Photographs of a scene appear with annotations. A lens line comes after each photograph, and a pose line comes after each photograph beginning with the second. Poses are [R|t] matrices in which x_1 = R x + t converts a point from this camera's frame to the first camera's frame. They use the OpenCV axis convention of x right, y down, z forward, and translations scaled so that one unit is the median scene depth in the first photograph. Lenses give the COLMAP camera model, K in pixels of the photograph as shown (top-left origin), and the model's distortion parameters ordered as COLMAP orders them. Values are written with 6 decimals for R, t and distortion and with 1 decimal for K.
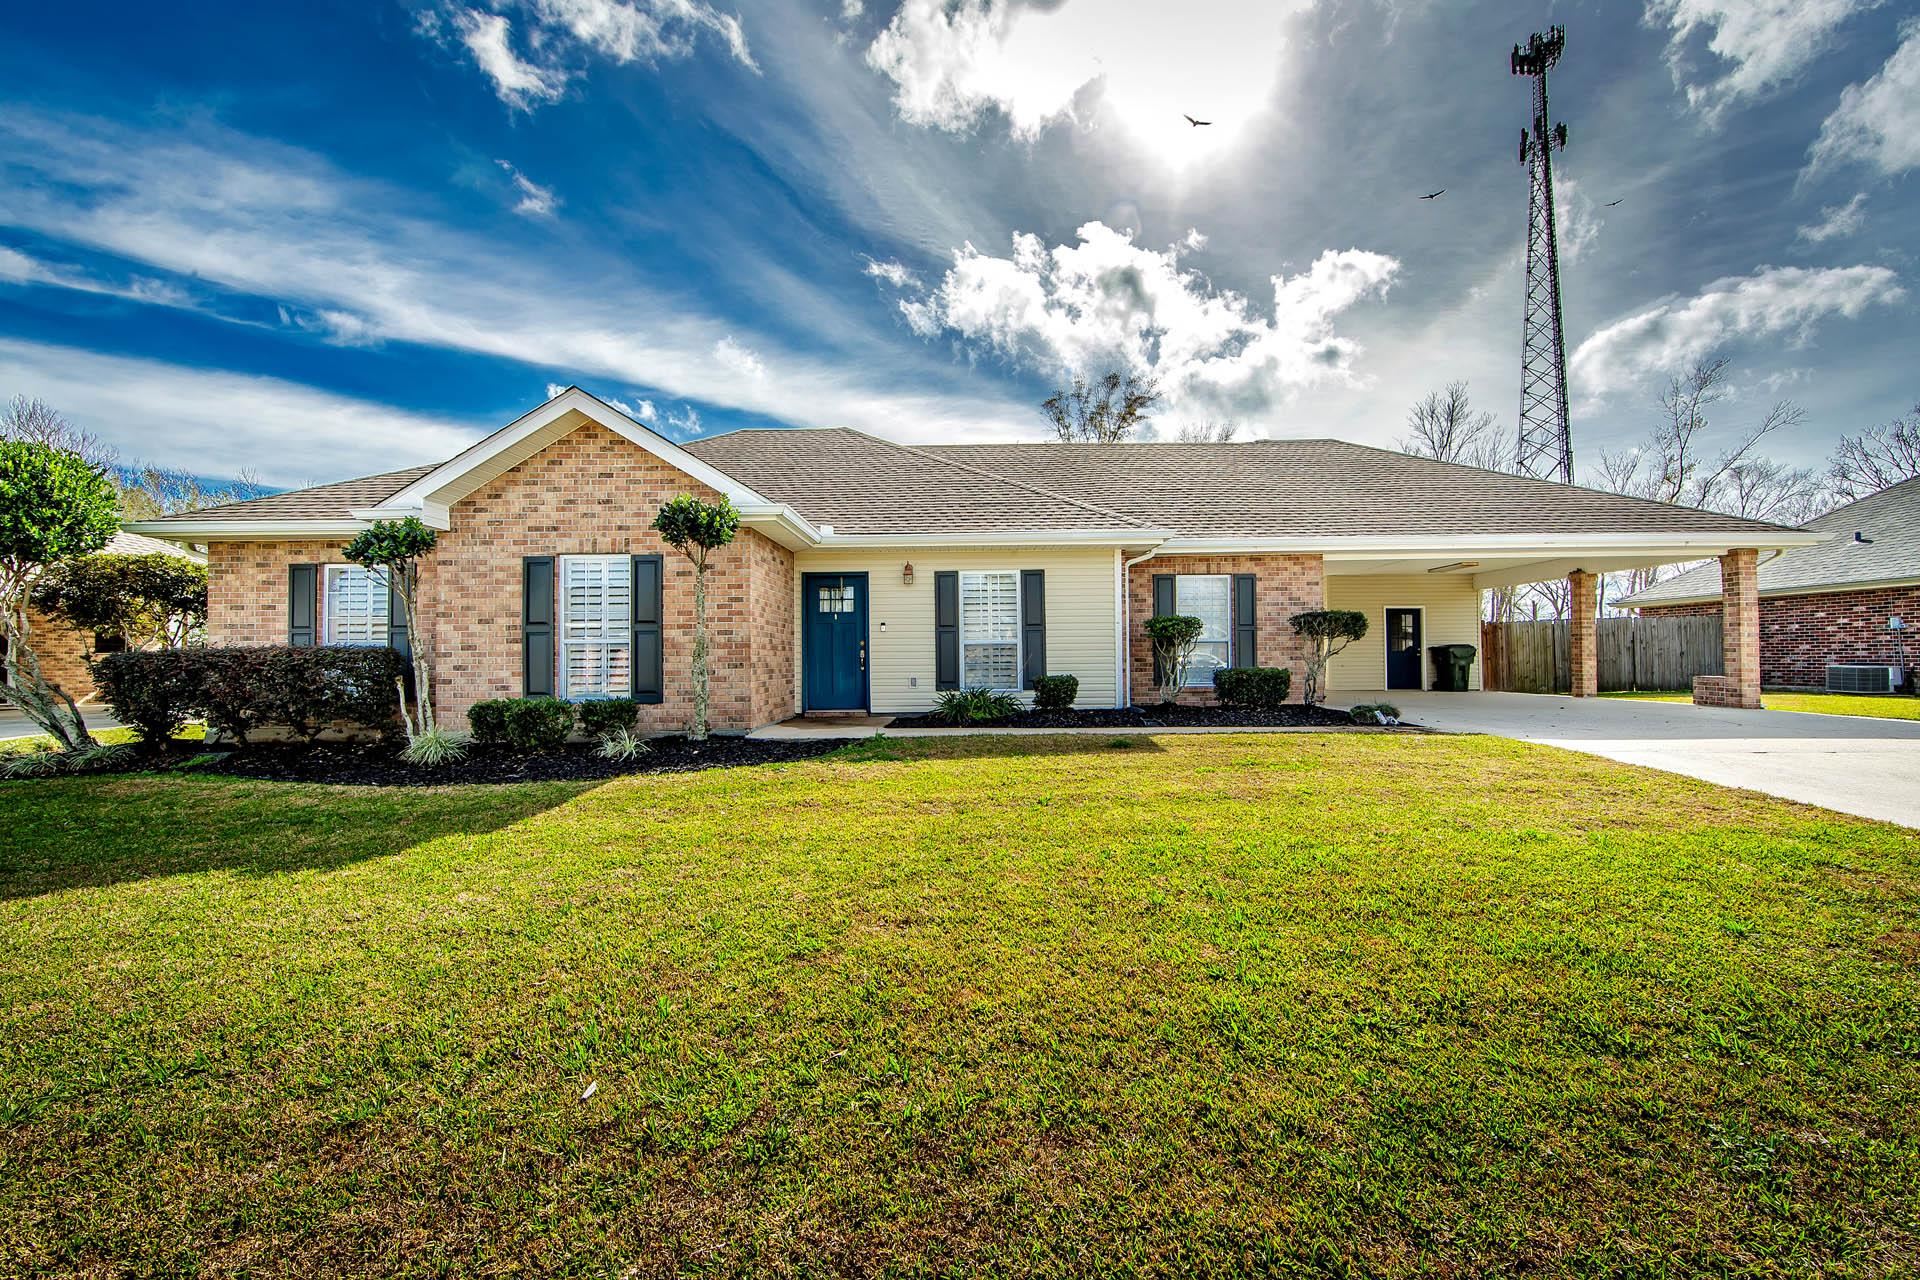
lens RADIAL K [[769.9, 0, 962.2], [0, 769.9, 647.7], [0, 0, 1]] dist [0.000407, 0.000032]
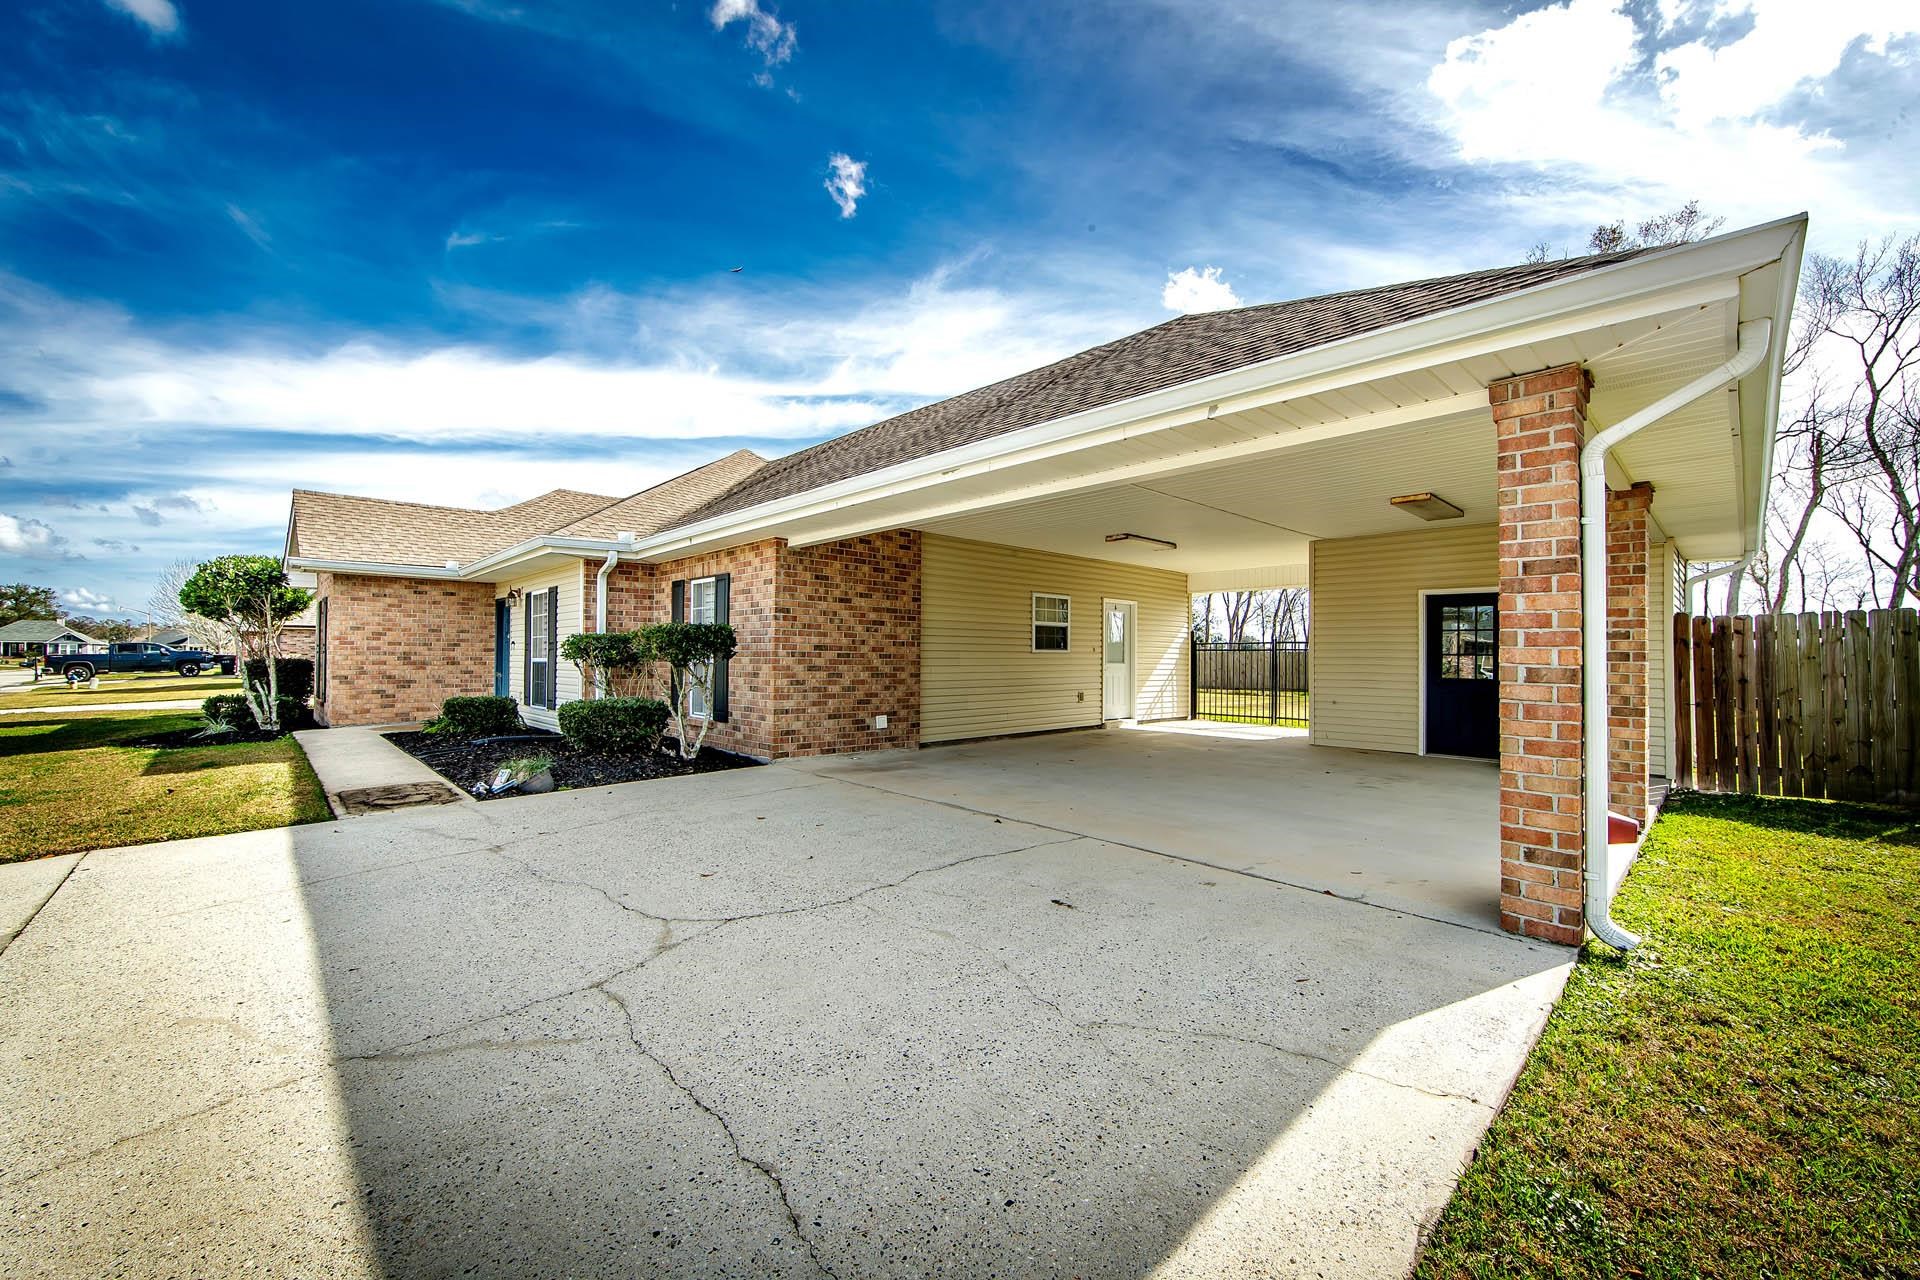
lens RADIAL K [[730.0, 0, 960.0], [0, 730.0, 640.0], [0, 0, 1]] dist [0.000291, 0.000017]
pose [[0.734883, -0.003893, -0.678183, 1.018440], [-0.003065, 0.999954, -0.009061, -0.025832], [0.678187, 0.008738, 0.734837, 0.635082]]
